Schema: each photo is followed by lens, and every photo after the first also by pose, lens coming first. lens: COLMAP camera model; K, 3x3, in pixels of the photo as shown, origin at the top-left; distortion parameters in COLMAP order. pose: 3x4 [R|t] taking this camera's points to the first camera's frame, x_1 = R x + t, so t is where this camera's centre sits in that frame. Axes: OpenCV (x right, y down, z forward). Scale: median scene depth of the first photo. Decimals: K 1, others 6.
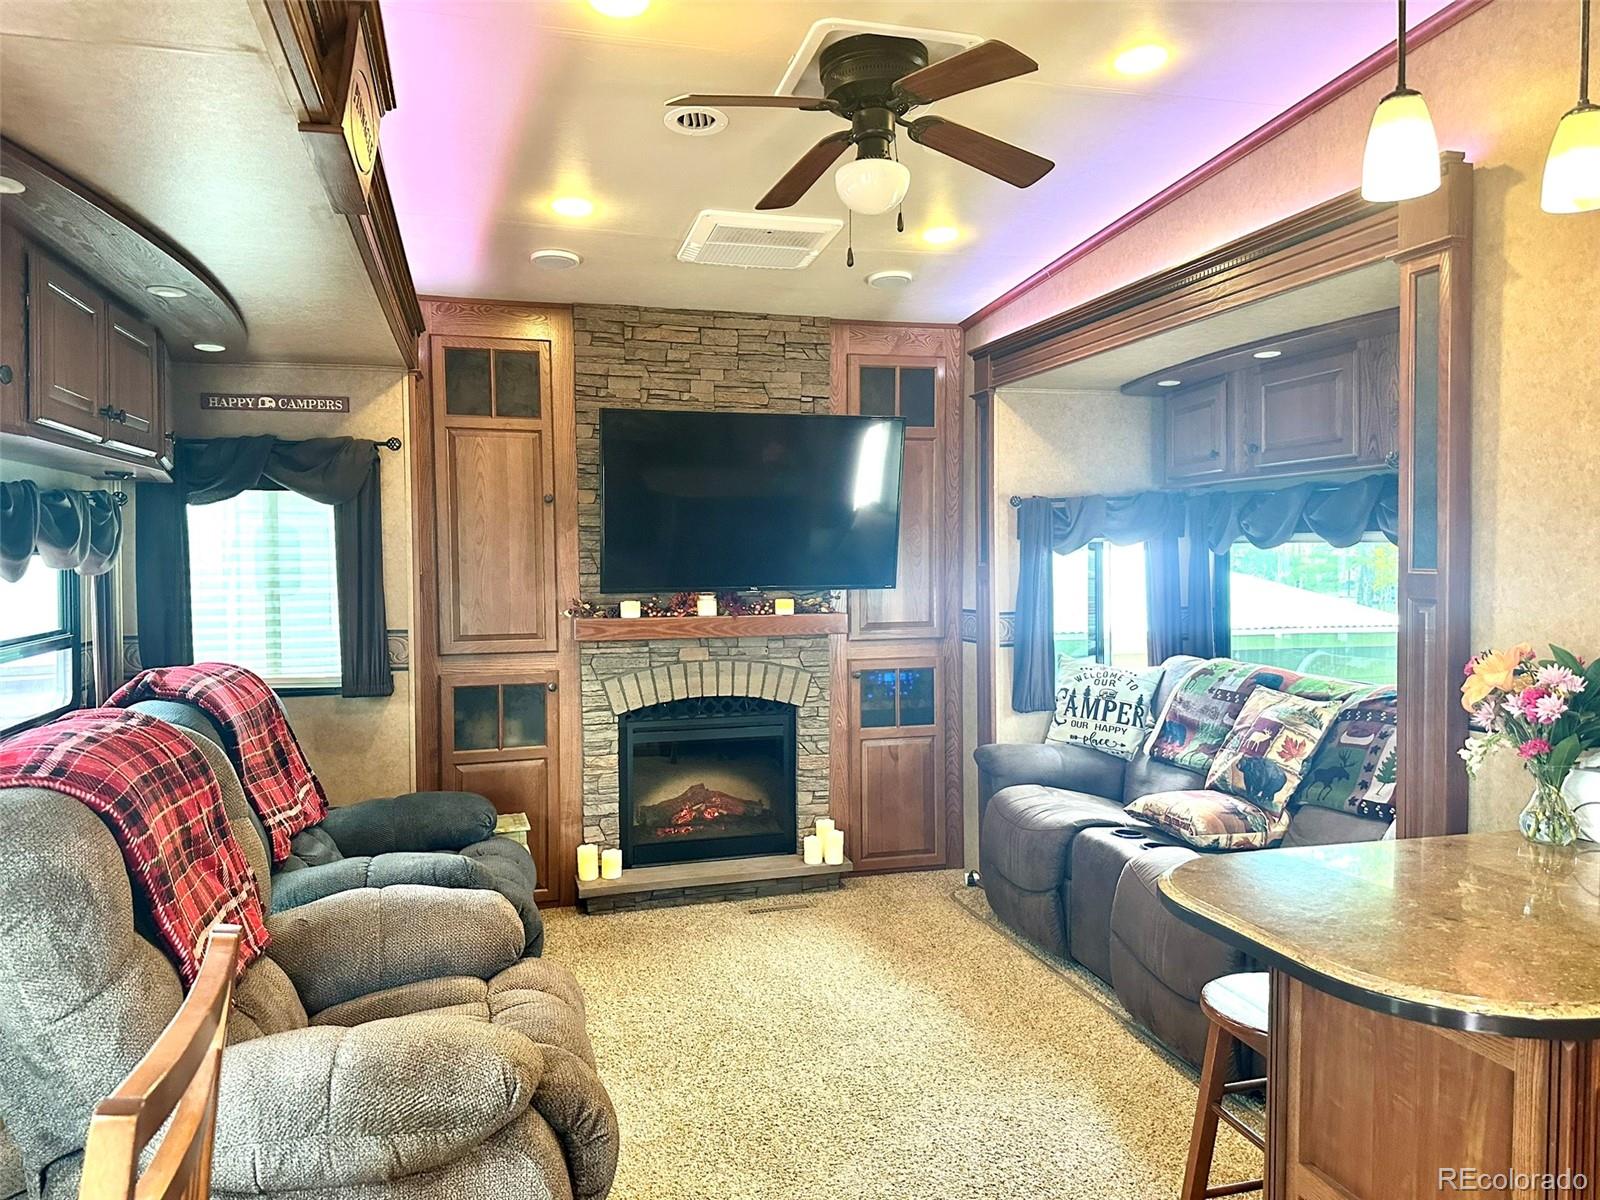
lens RADIAL K [[1130.9, 0, 796.3], [0, 1130.9, 592.1], [0, 0, 1]] dist [0.074320, -0.047645]
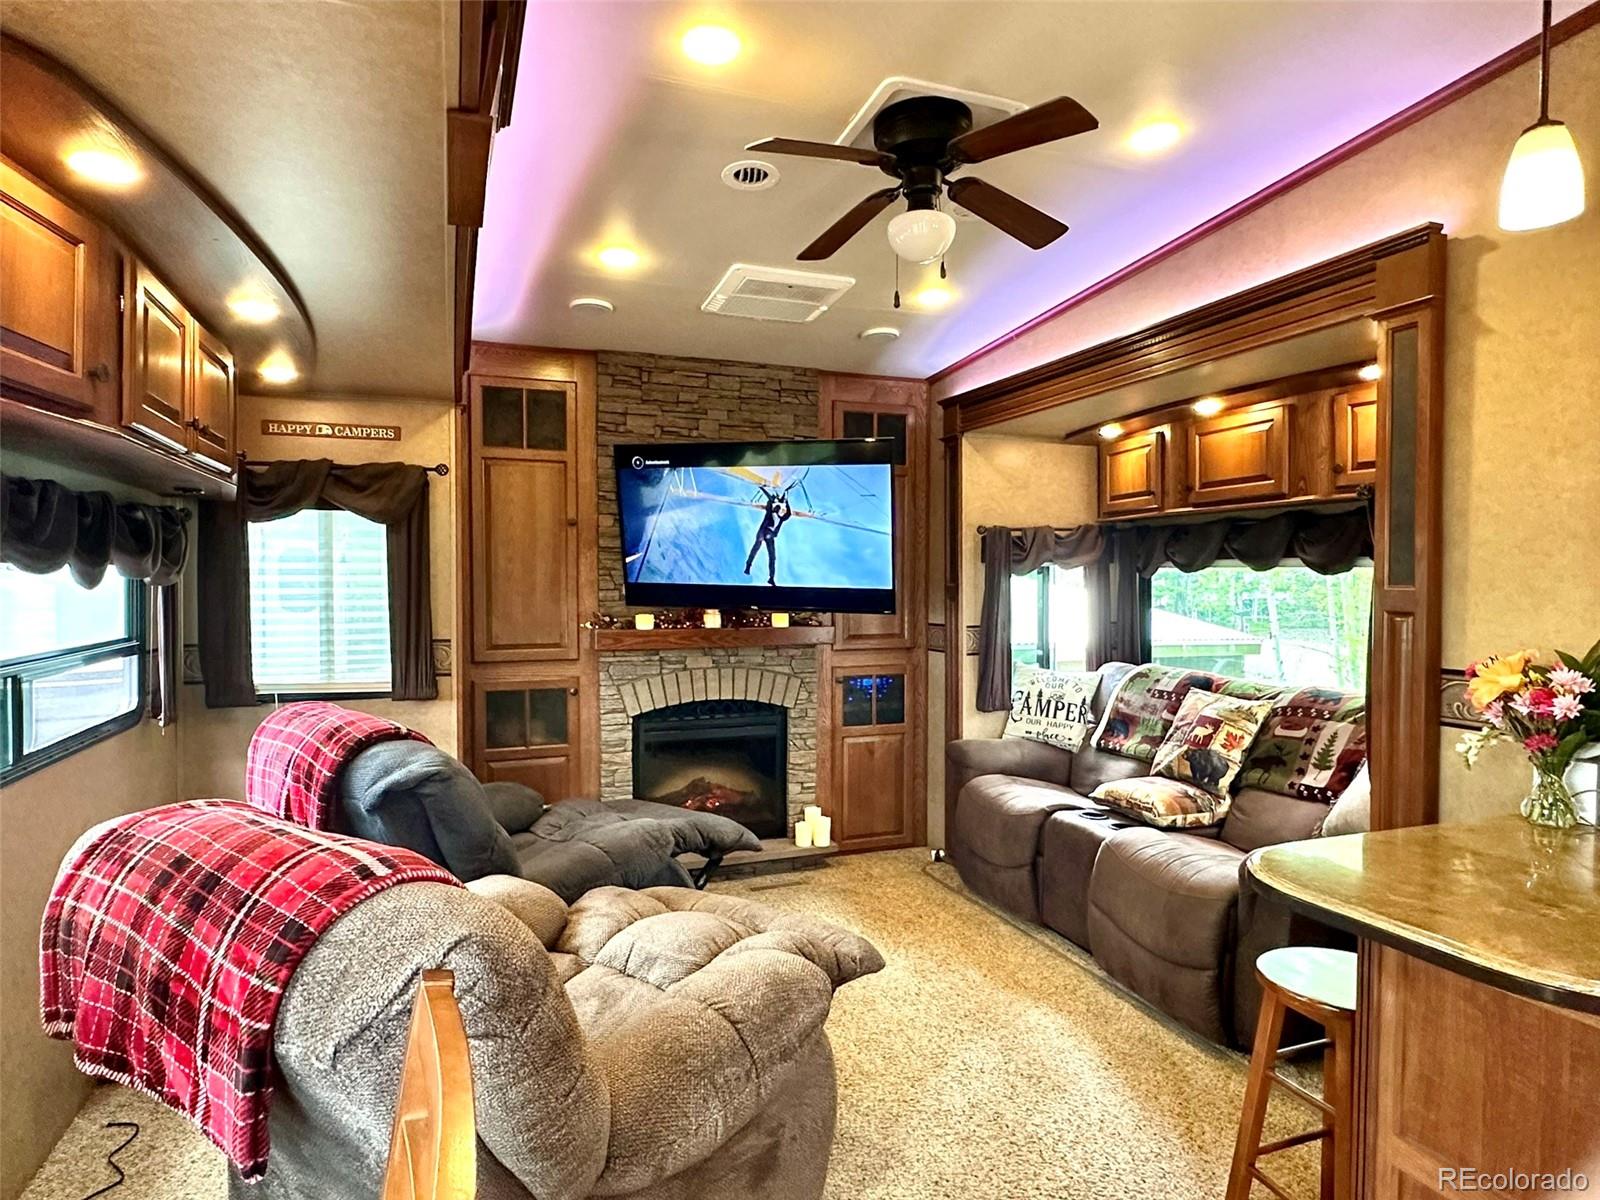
lens RADIAL K [[927.4, 0, 801.3], [0, 927.4, 603.8], [0, 0, 1]] dist [0.007067, 0.016411]
pose [[0.995789, 0.005252, 0.091529, -0.096105], [-0.004354, 0.999940, -0.010005, 0.007119], [-0.091576, 0.009564, 0.995752, 0.089058]]
